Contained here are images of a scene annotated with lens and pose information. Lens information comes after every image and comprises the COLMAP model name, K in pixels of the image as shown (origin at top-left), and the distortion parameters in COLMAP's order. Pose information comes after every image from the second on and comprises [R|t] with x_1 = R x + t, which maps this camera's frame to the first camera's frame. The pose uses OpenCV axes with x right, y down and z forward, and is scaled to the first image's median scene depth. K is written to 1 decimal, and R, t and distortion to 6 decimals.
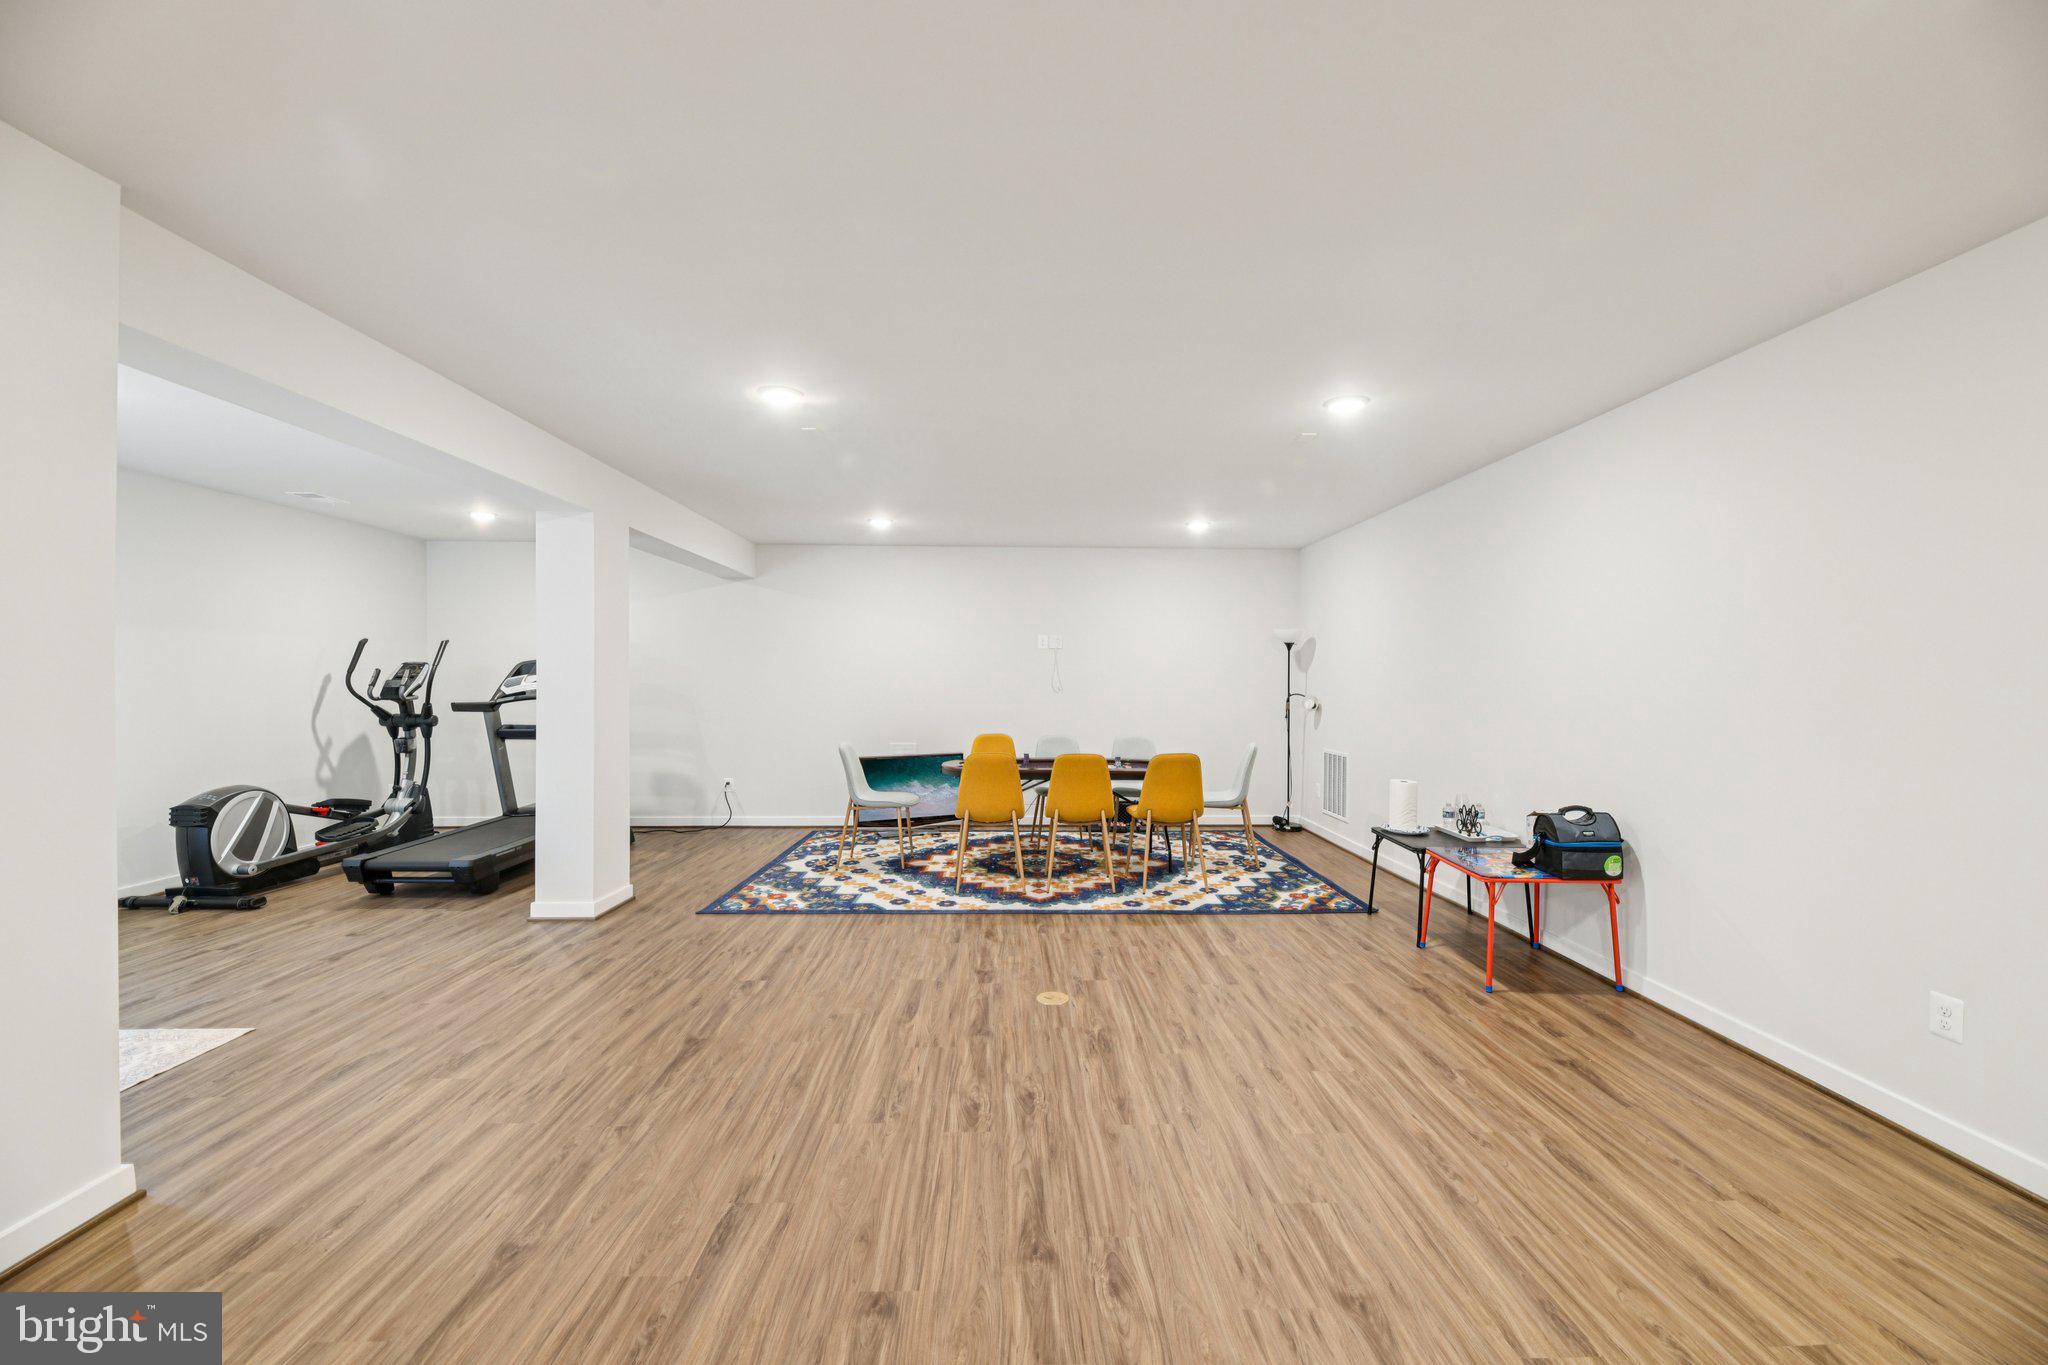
lens RADIAL K [[827.8, 0, 1029.8], [0, 827.8, 683.0], [0, 0, 1]] dist [-0.000565, -0.000902]
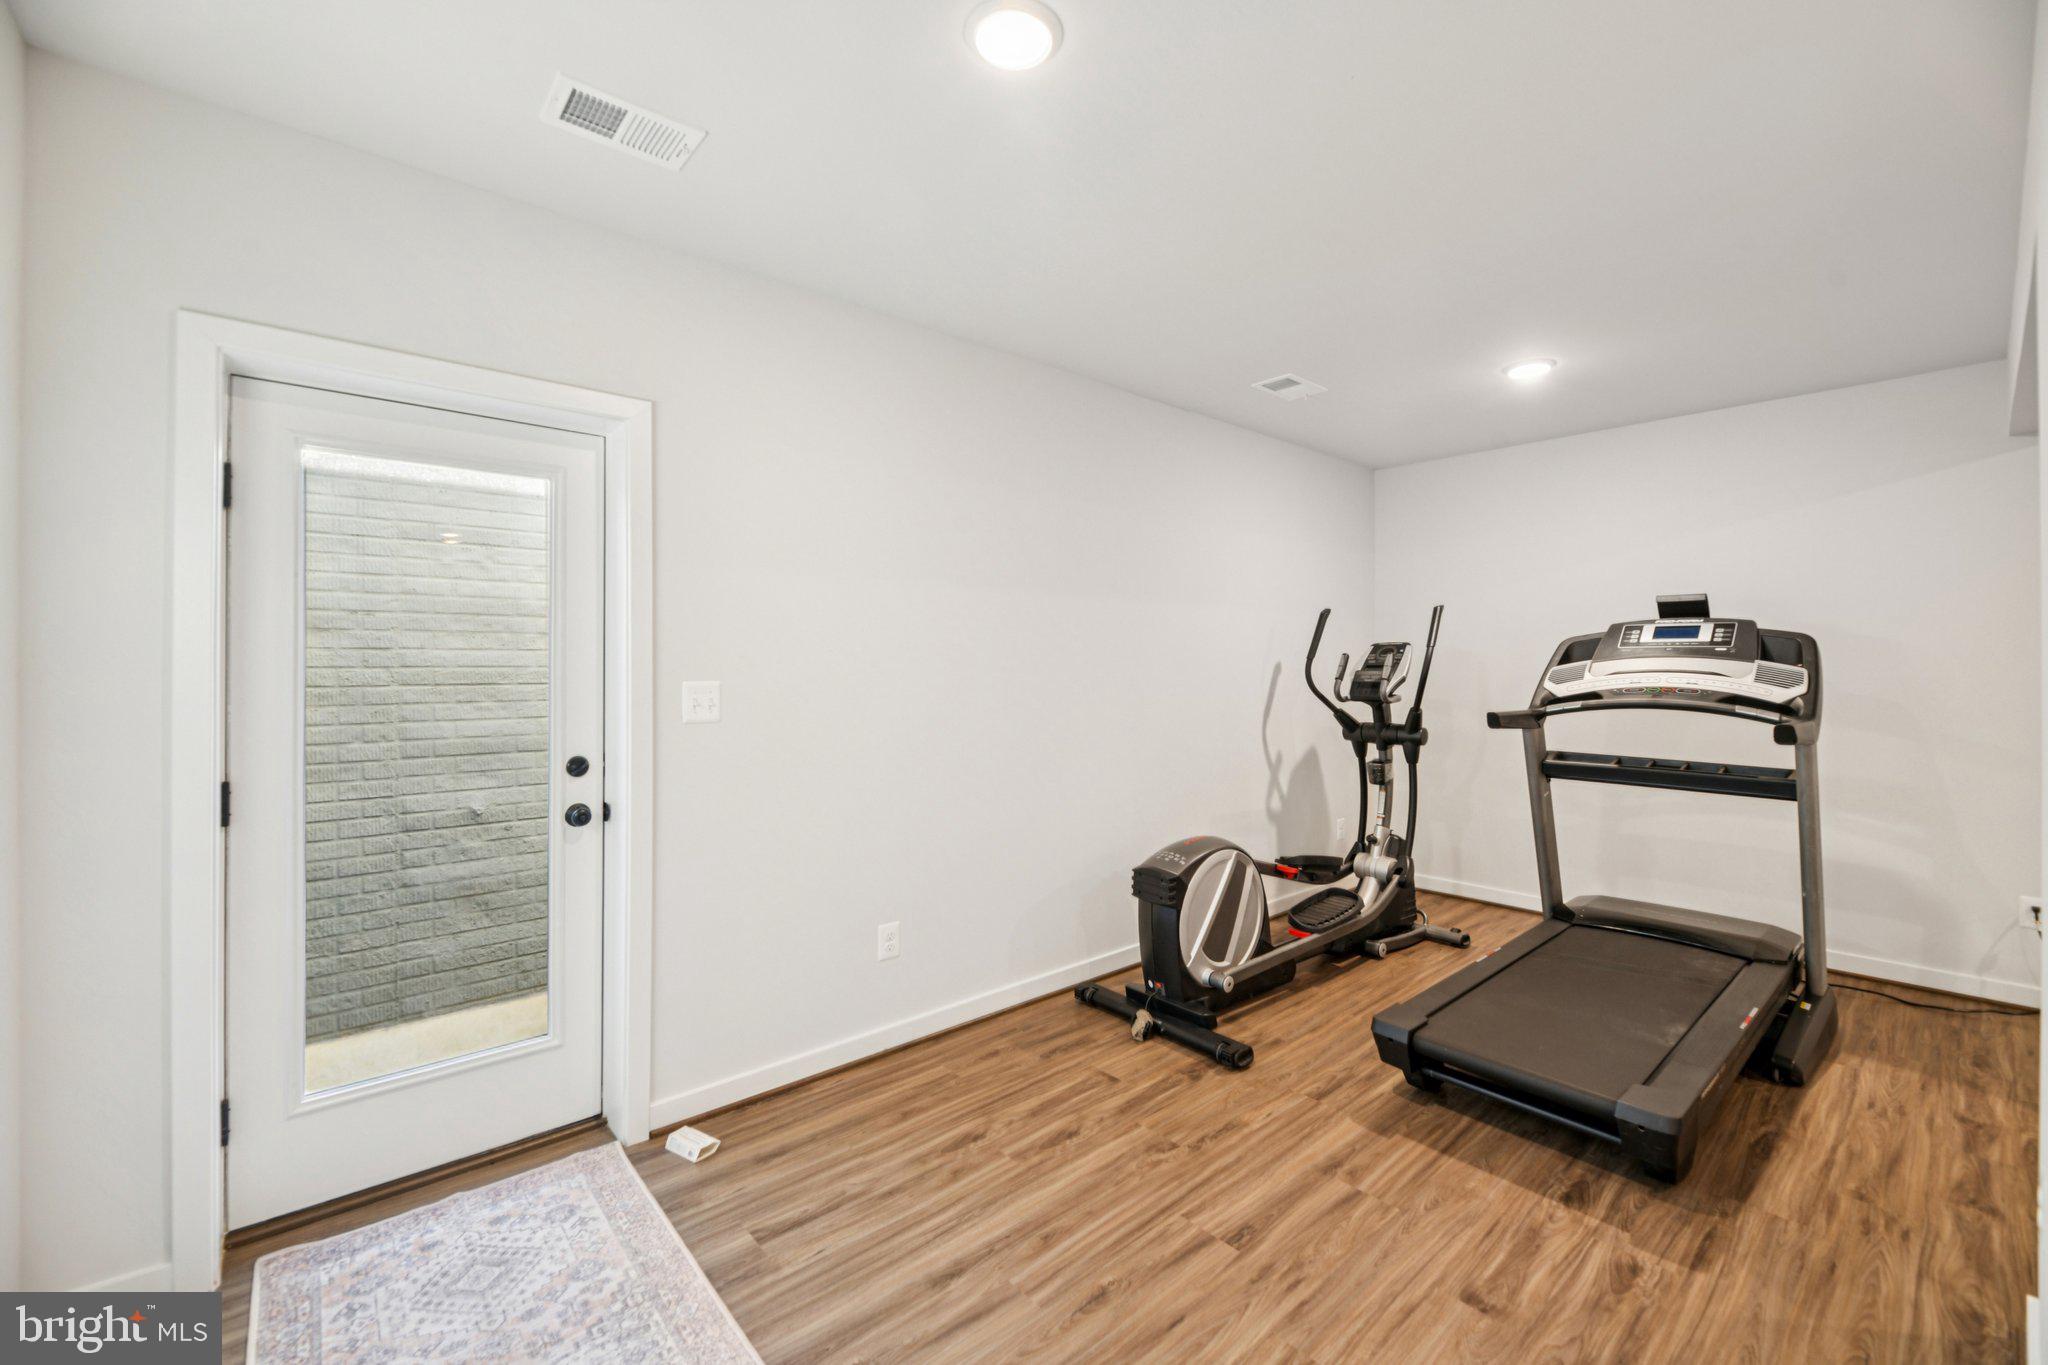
lens RADIAL K [[841.7, 0, 1036.3], [0, 841.7, 677.8], [0, 0, 1]] dist [0.001047, -0.000308]
pose [[0.639906, 0.006506, -0.768426, -0.578522], [0.000363, 0.999961, 0.008769, -0.005034], [0.768453, -0.005890, 0.639879, 0.516175]]
